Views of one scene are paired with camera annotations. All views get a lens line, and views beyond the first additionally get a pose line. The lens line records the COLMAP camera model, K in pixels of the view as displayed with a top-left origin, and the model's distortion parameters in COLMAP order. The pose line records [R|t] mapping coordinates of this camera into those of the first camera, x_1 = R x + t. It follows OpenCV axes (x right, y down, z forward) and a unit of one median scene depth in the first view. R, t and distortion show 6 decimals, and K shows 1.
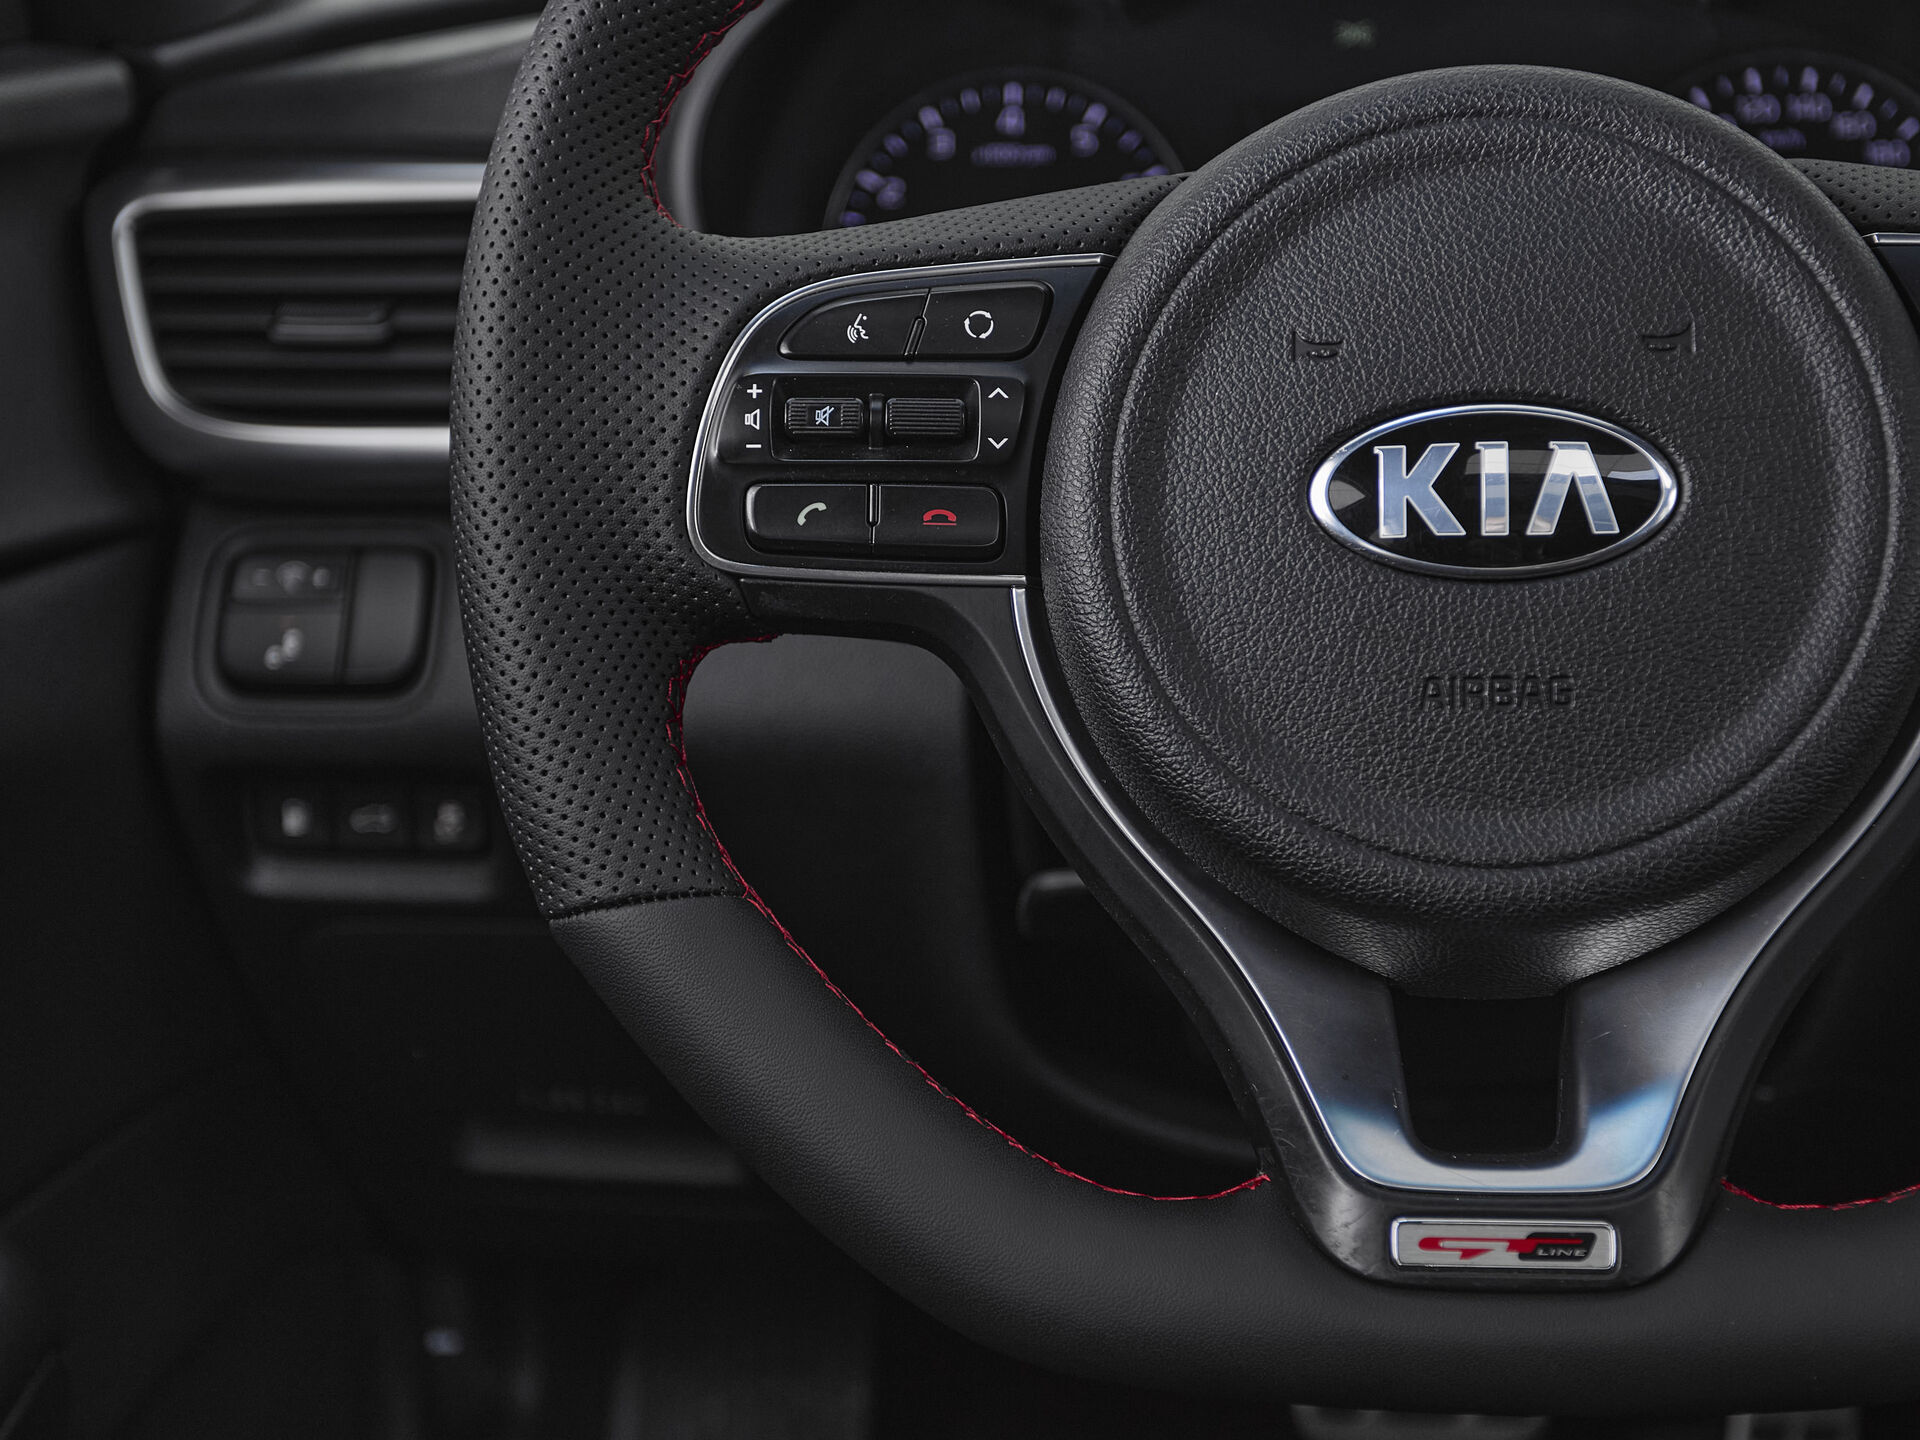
lens RADIAL K [[2845.0, 0, 898.9], [0, 2845.0, 770.0], [0, 0, 1]] dist [0.022064, 0.014255]
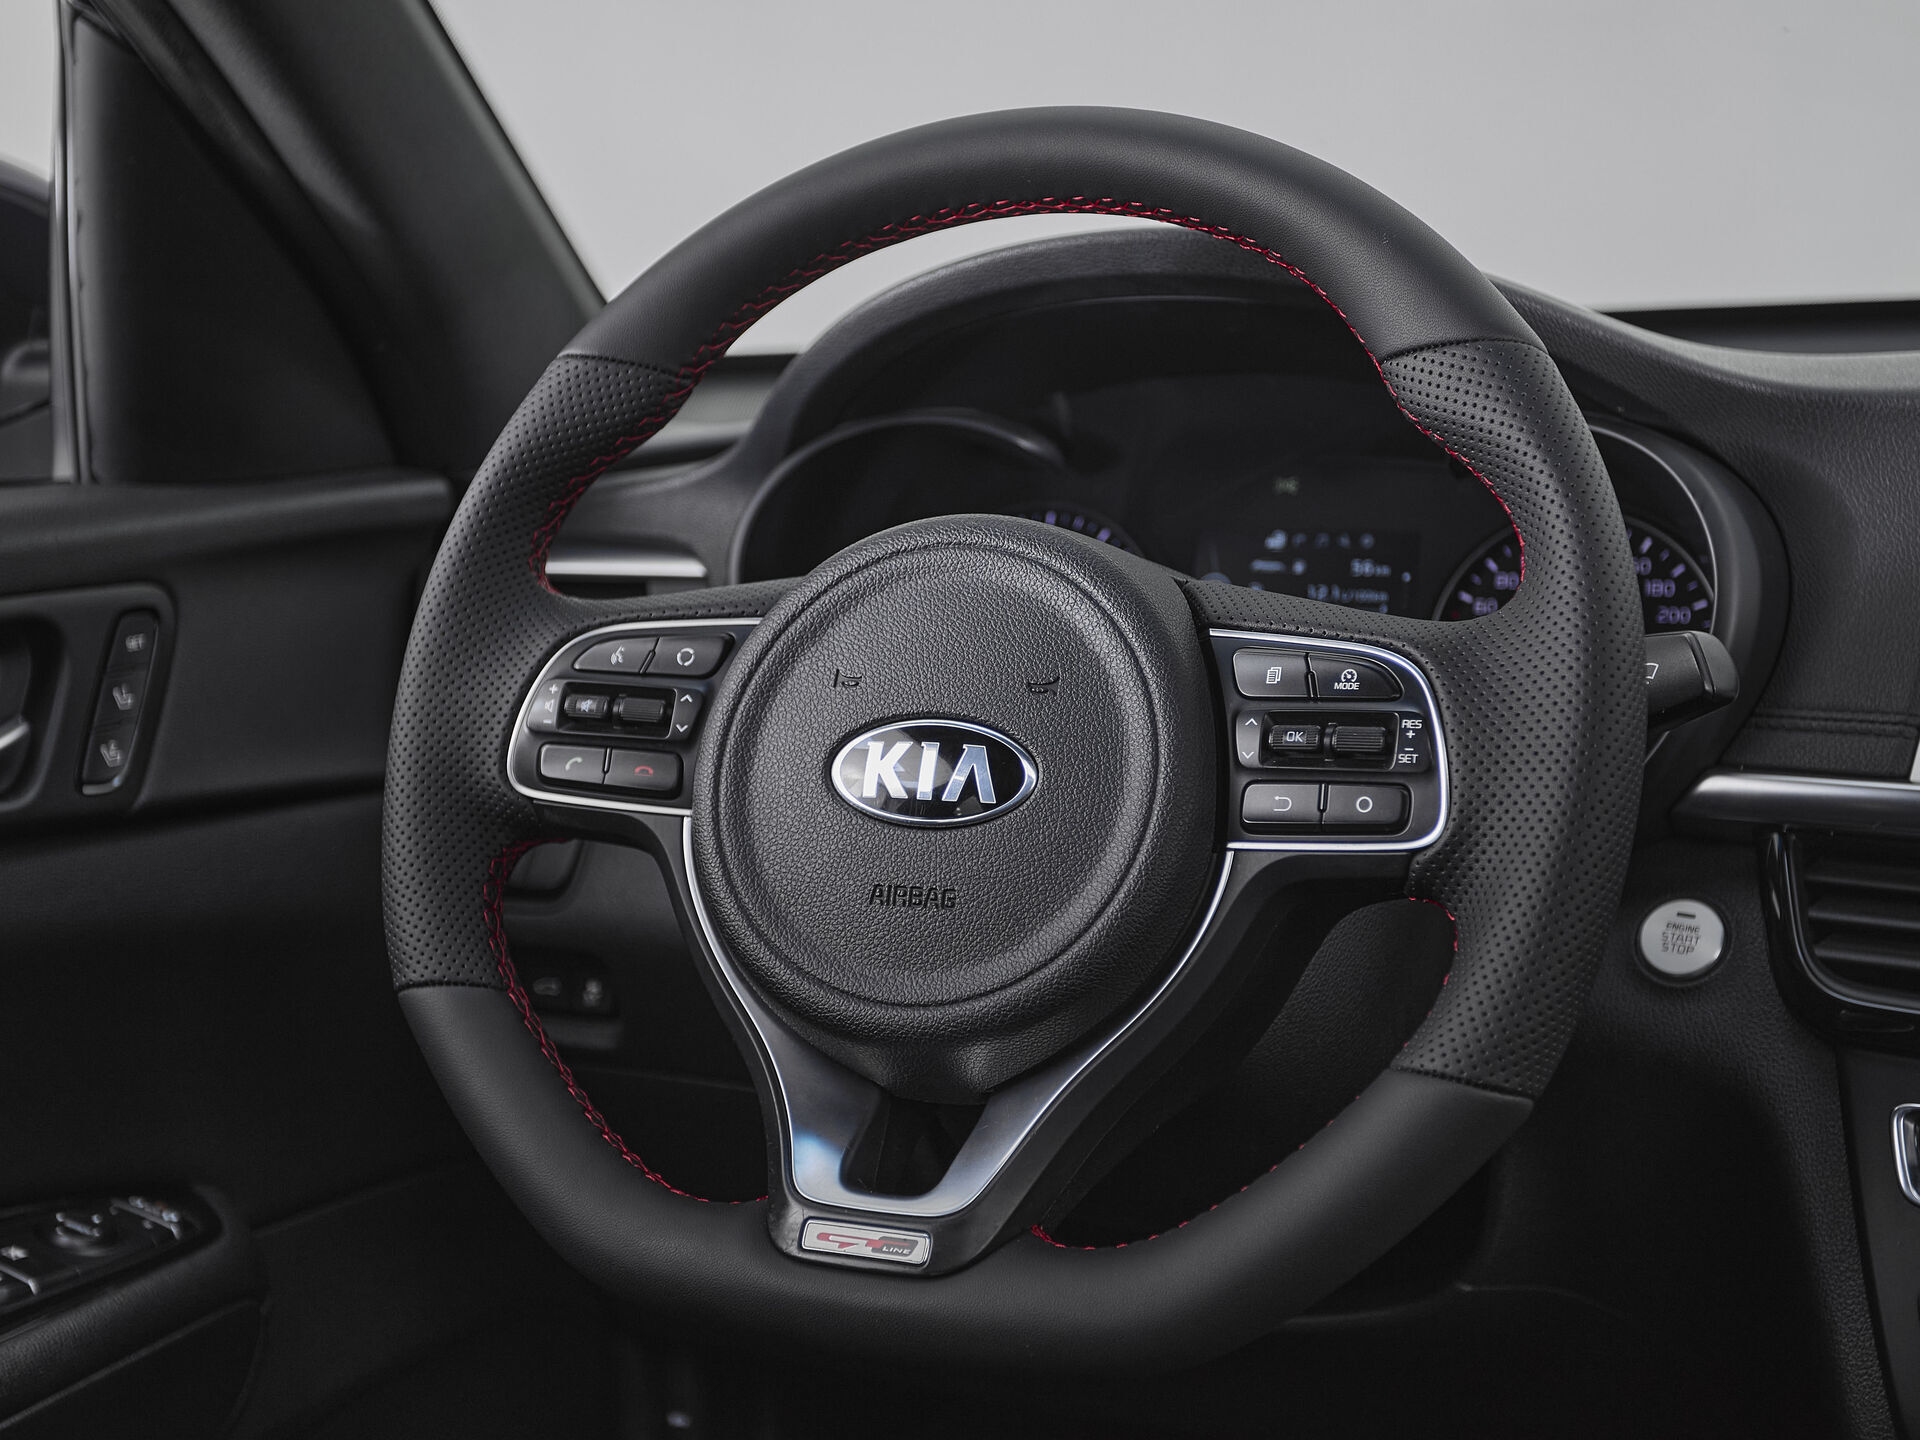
lens RADIAL K [[2711.4, 0, 919.8], [0, 2711.4, 725.9], [0, 0, 1]] dist [0.017060, 0.086529]
pose [[0.947410, 0.059315, -0.314477, 0.677430], [-0.105405, 0.985679, -0.131634, 0.076999], [0.302165, 0.157858, 0.940094, -0.438052]]
